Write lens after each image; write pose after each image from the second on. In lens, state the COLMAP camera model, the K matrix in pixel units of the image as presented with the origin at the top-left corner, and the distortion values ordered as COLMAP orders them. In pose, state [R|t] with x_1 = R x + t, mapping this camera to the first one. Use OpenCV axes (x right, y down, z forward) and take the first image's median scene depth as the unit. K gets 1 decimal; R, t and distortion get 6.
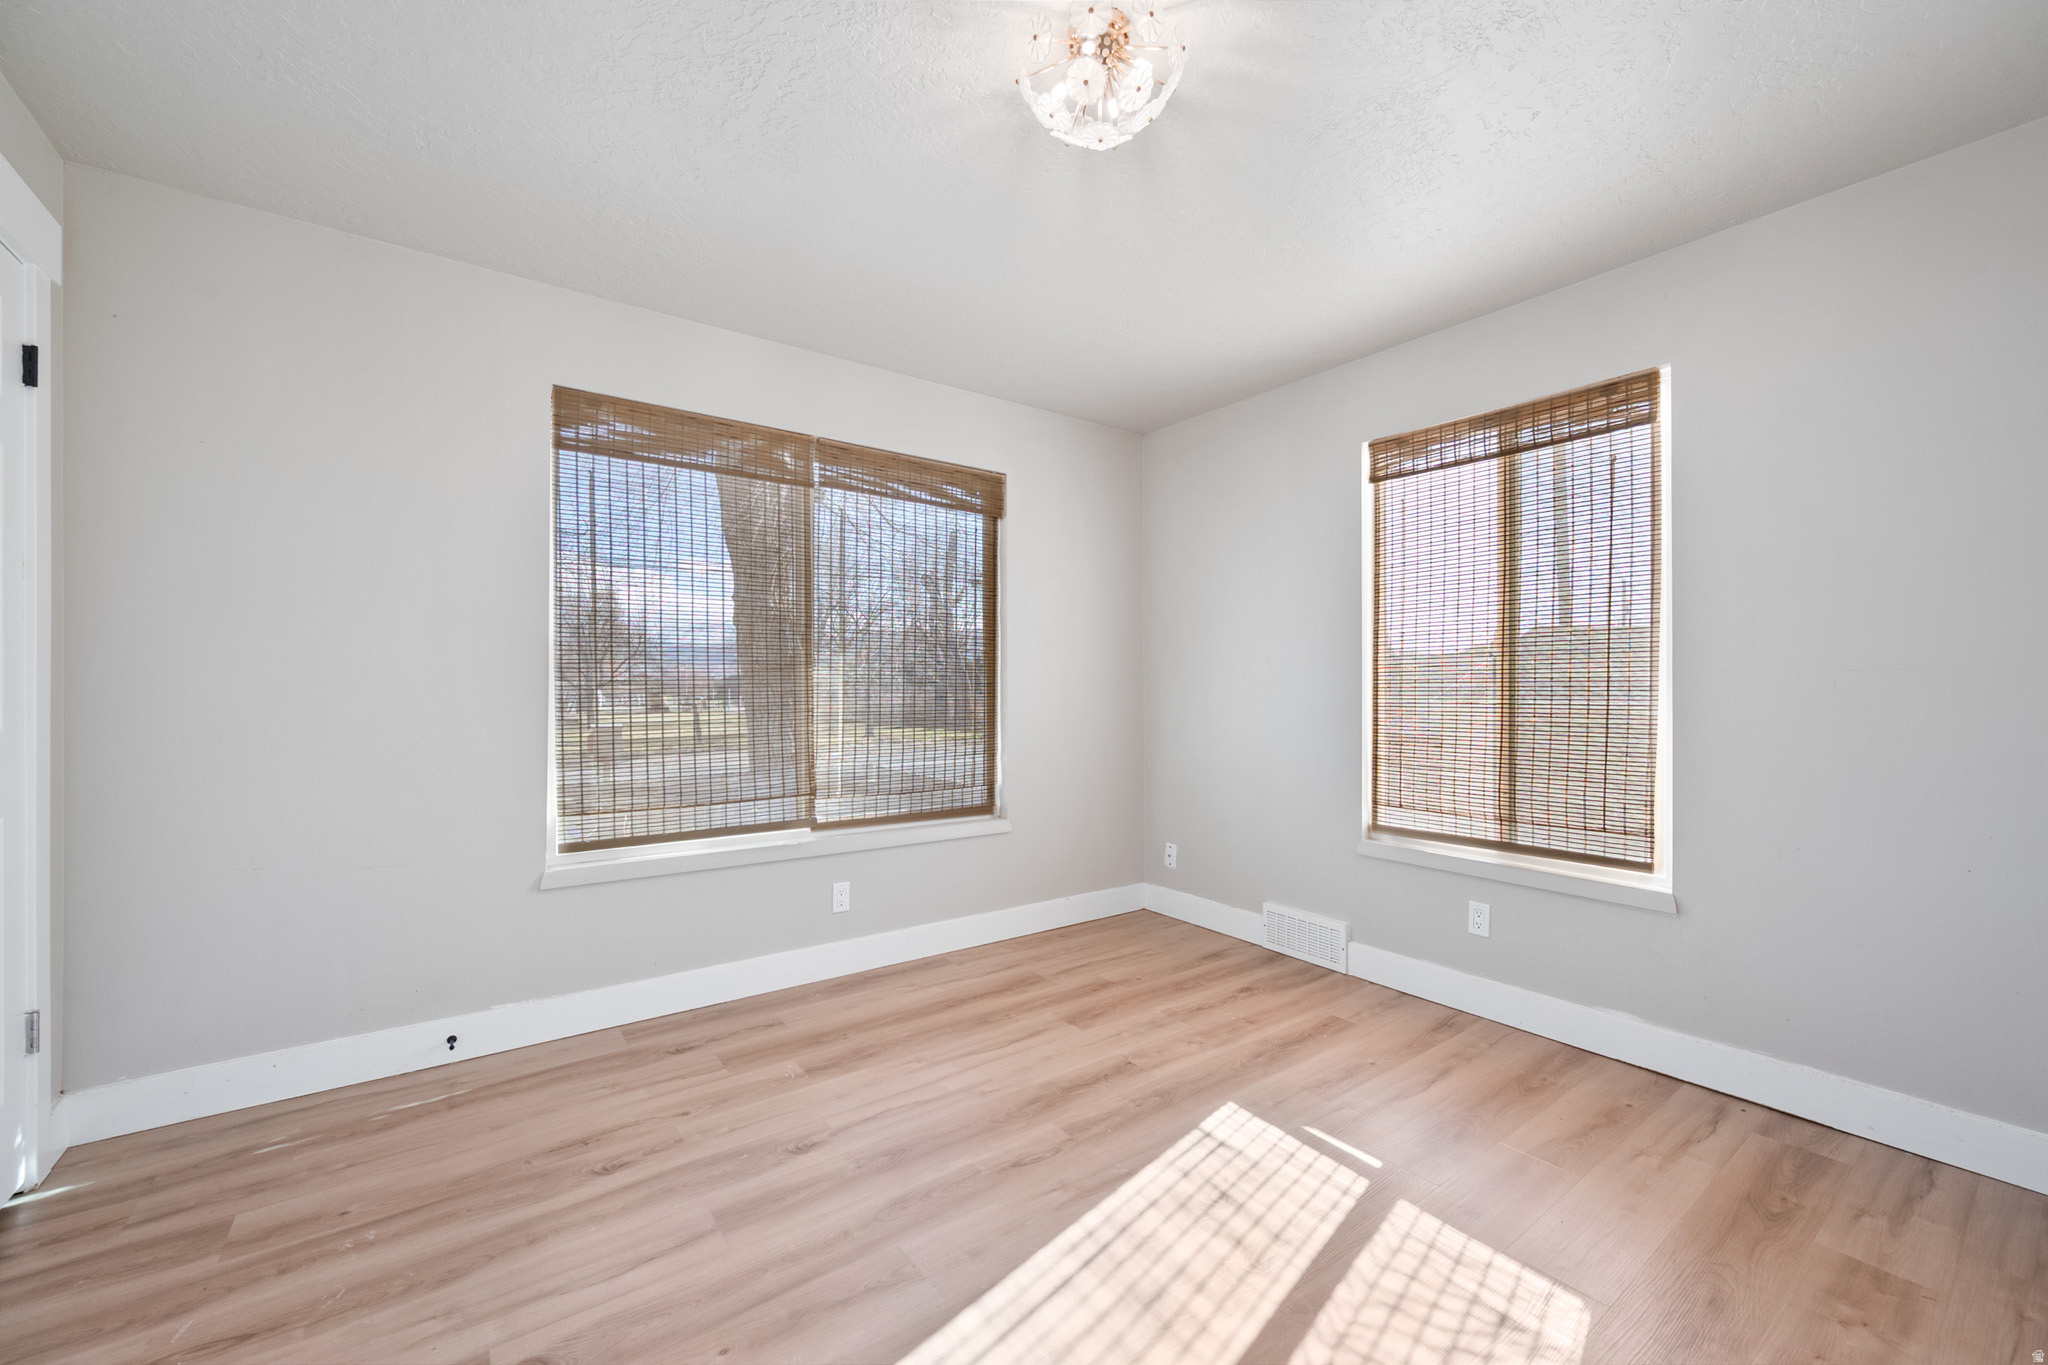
lens RADIAL K [[804.9, 0, 1025.5], [0, 804.9, 684.3], [0, 0, 1]] dist [-0.001942, 0.000357]
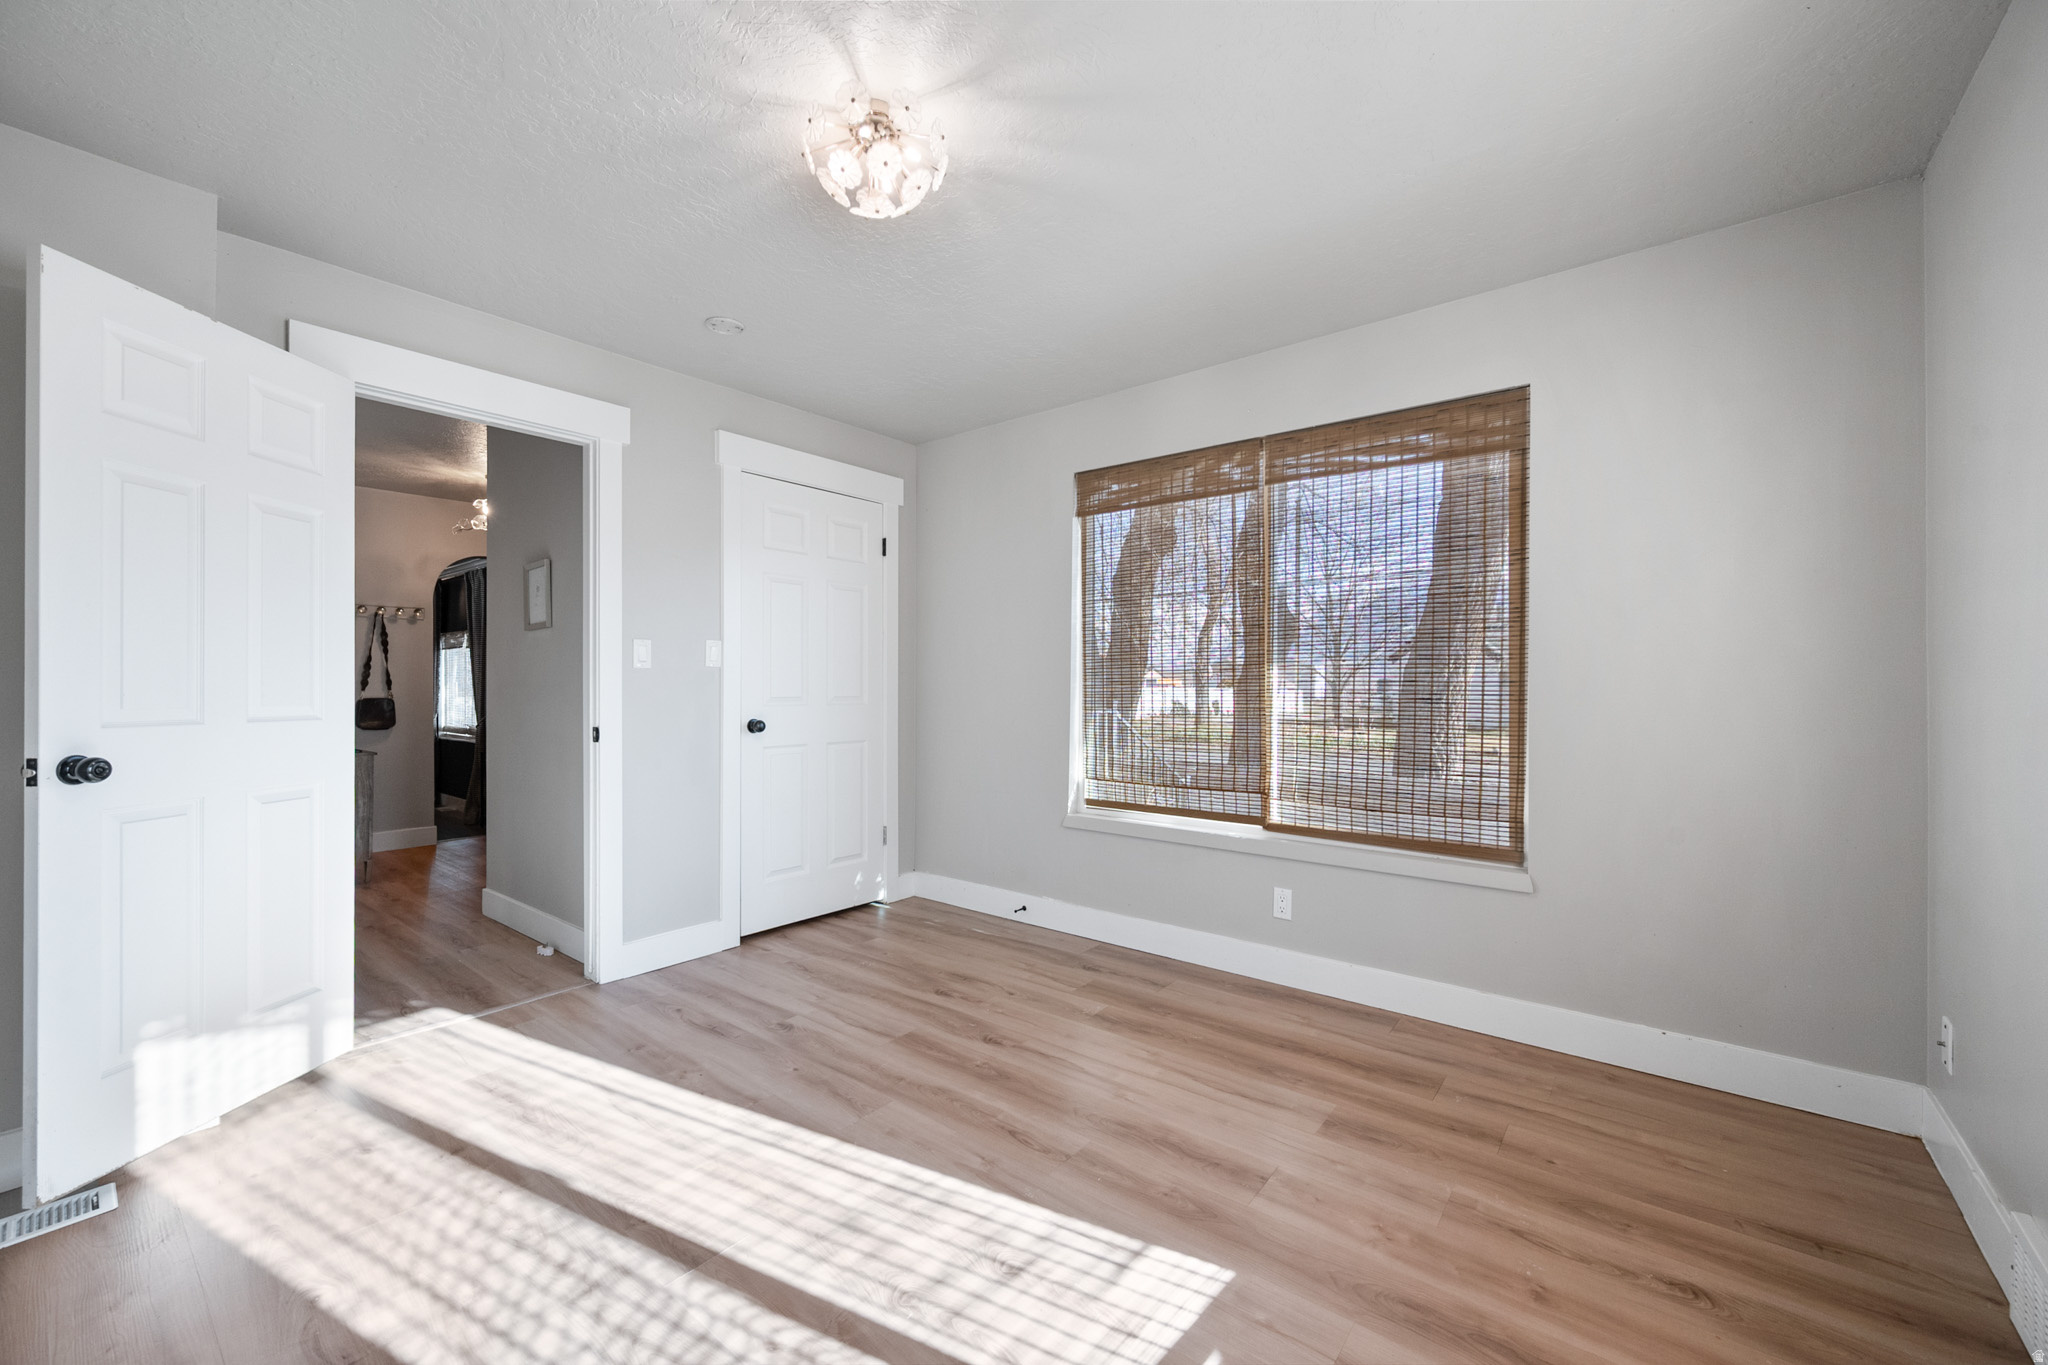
lens RADIAL K [[810.2, 0, 1022.2], [0, 810.2, 682.9], [0, 0, 1]] dist [-0.000611, 0.000009]
pose [[0.253326, -0.000321, -0.967381, 0.805424], [0.005001, 0.999987, 0.000977, -0.004469], [0.967368, -0.005086, 0.253325, 0.572054]]
